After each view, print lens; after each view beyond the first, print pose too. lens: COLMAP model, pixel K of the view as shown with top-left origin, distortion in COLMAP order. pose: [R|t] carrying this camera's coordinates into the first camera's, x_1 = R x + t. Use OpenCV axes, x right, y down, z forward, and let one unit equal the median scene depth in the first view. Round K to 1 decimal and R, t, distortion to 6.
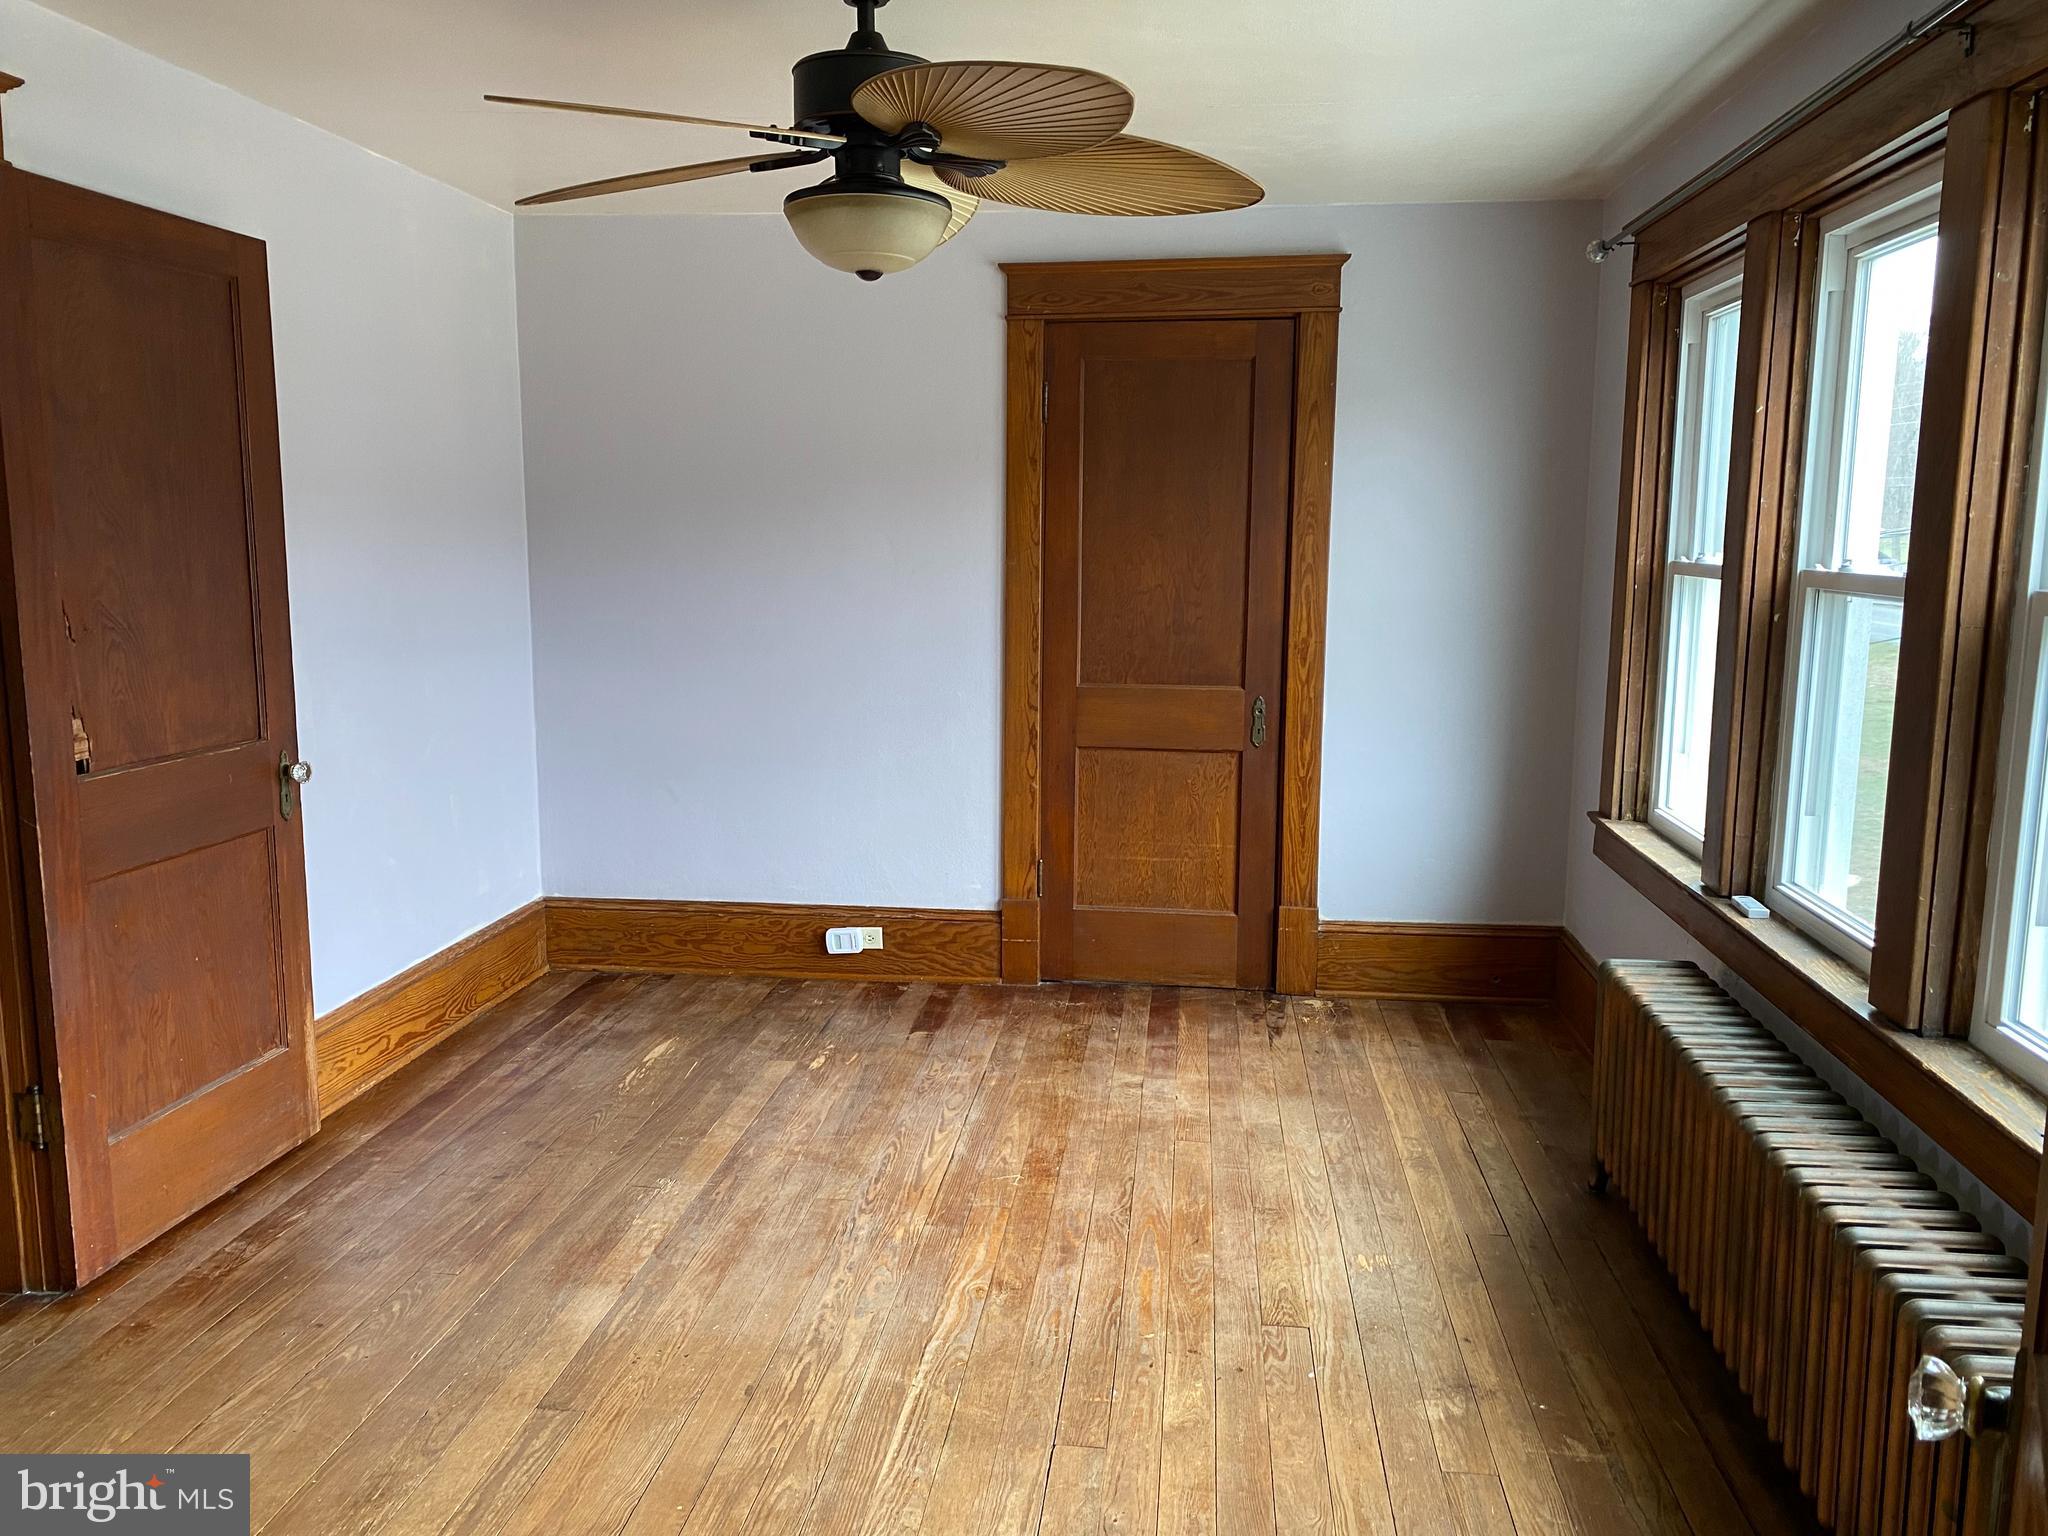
lens RADIAL K [[1608.3, 0, 1024.0], [0, 1608.3, 768.0], [0, 0, 1]] dist [0.164774, -0.000345]
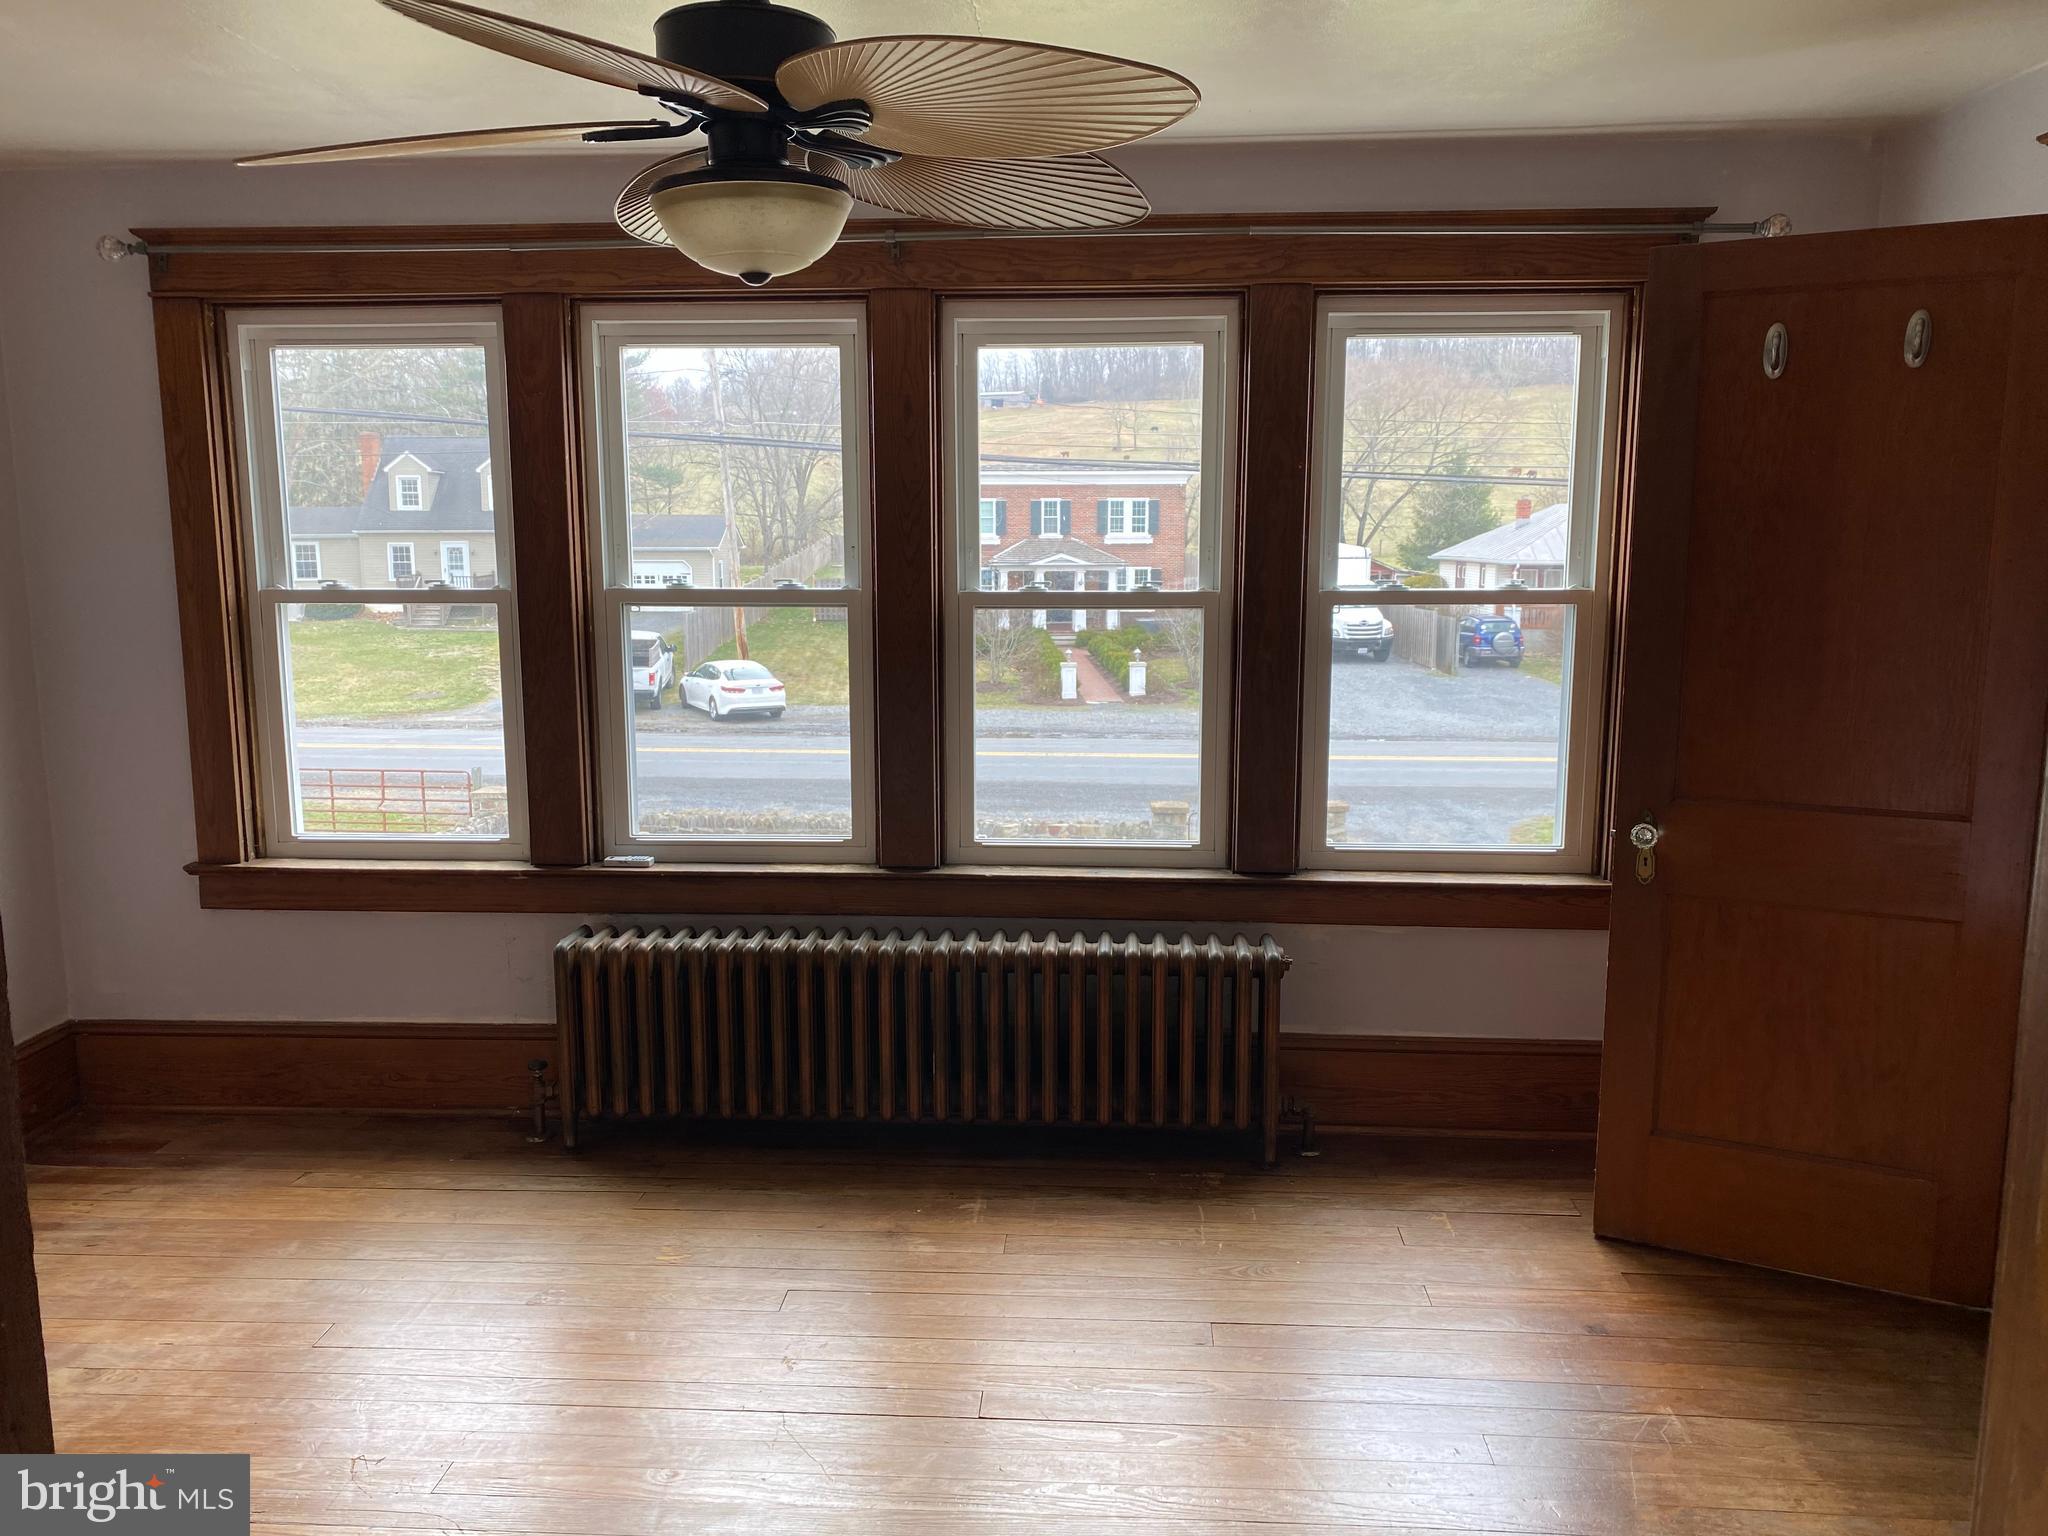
lens RADIAL K [[1608.3, 0, 1024.0], [0, 1608.3, 768.0], [0, 0, 1]] dist [0.164774, -0.000345]
pose [[-0.037392, -0.152606, 0.987579, -0.628720], [0.148851, 0.976395, 0.156513, -0.109947], [-0.988152, 0.152855, -0.013794, 0.580400]]
